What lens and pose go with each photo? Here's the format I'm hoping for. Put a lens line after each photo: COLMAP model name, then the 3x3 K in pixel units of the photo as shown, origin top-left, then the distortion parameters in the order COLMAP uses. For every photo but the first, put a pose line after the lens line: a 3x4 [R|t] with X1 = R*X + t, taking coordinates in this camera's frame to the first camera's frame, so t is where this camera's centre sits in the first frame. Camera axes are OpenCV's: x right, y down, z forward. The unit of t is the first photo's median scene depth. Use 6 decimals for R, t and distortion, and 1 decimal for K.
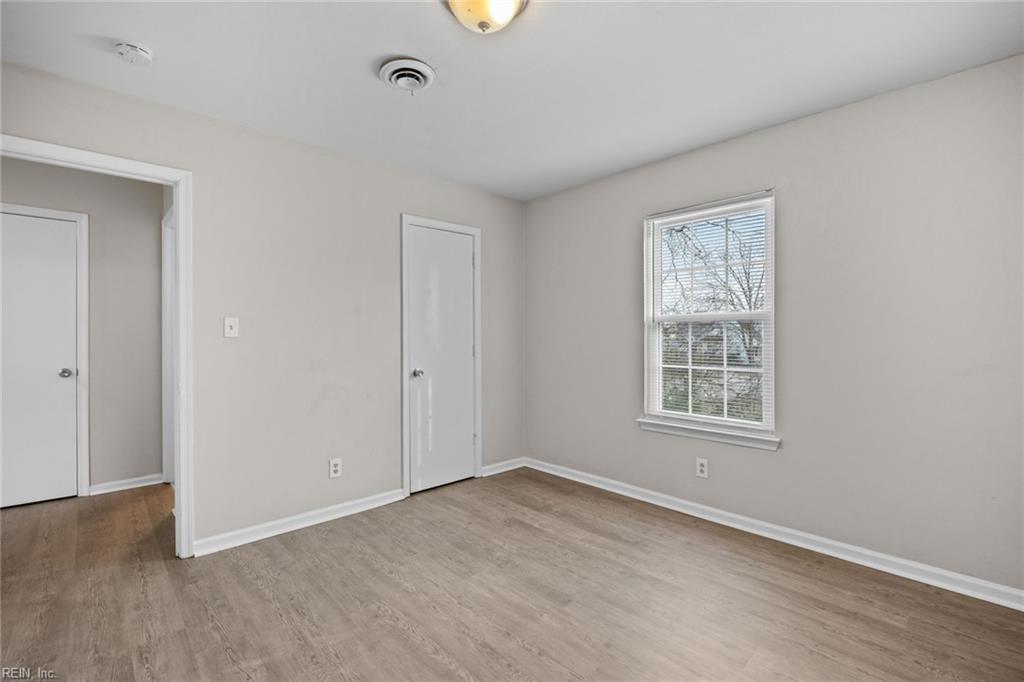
lens RADIAL K [[456.0, 0, 514.7], [0, 456.0, 339.8], [0, 0, 1]] dist [-0.015576, 0.000574]
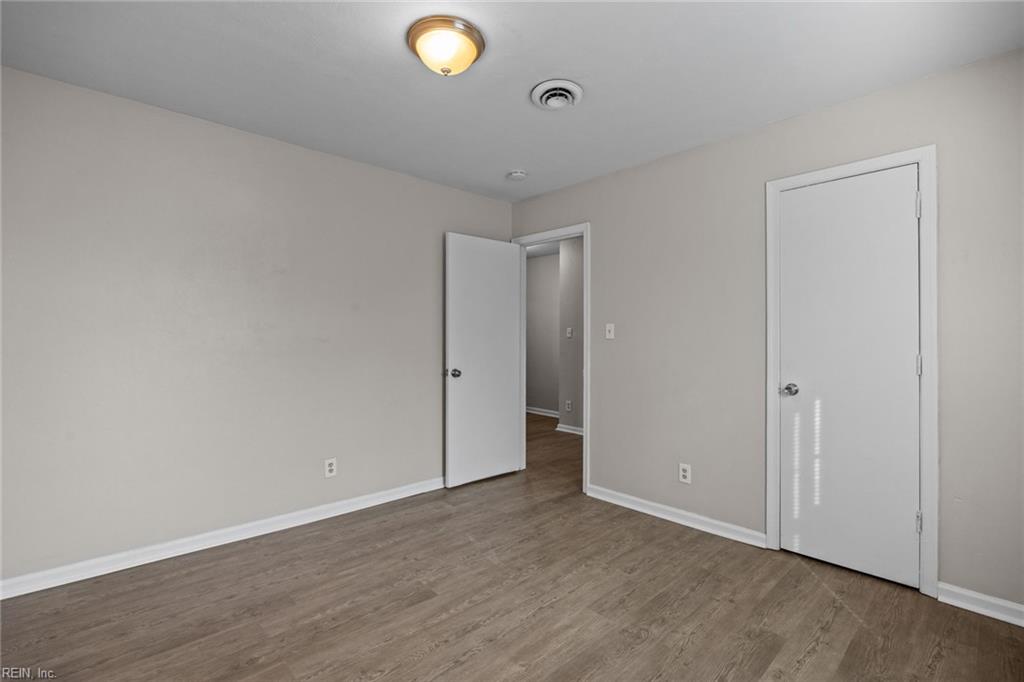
lens RADIAL K [[456.0, 0, 514.7], [0, 456.0, 339.8], [0, 0, 1]] dist [-0.015576, 0.000574]
pose [[0.006076, 0.007681, -0.999952, 0.667878], [-0.010529, 0.999916, 0.007617, -0.011289], [0.999926, 0.010483, 0.006156, 0.713882]]
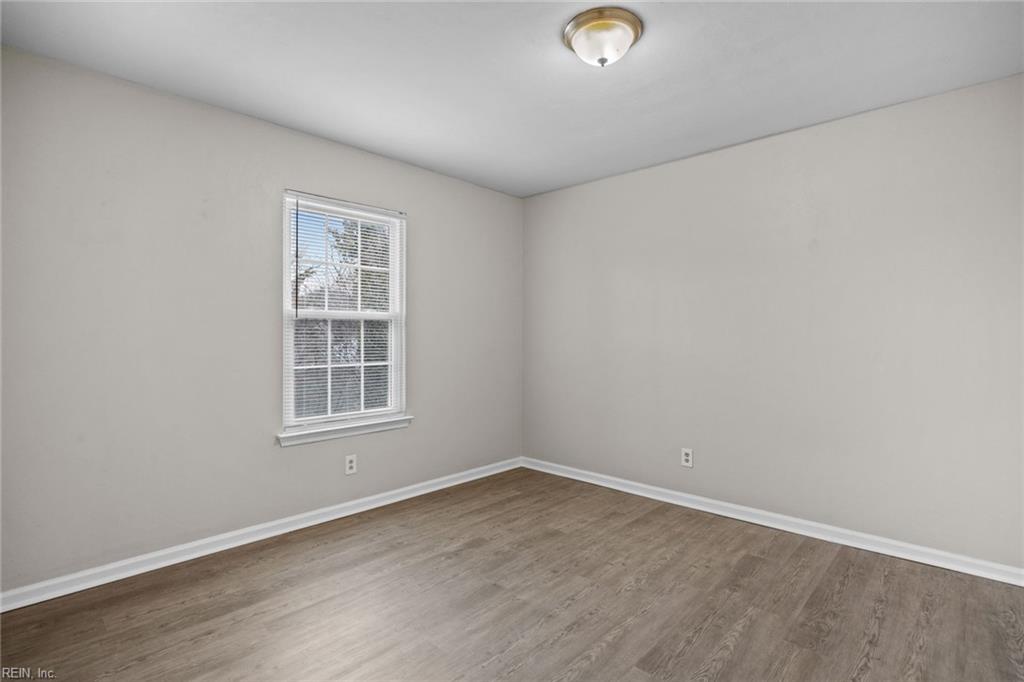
lens RADIAL K [[499.6, 0, 512.0], [0, 499.6, 341.0], [0, 0, 1]] dist [0.000735, 0.000139]
pose [[-0.062516, -0.011872, 0.997973, -0.798404], [0.005599, 0.999909, 0.012245, -0.004162], [-0.998028, 0.006353, -0.062444, 0.794975]]
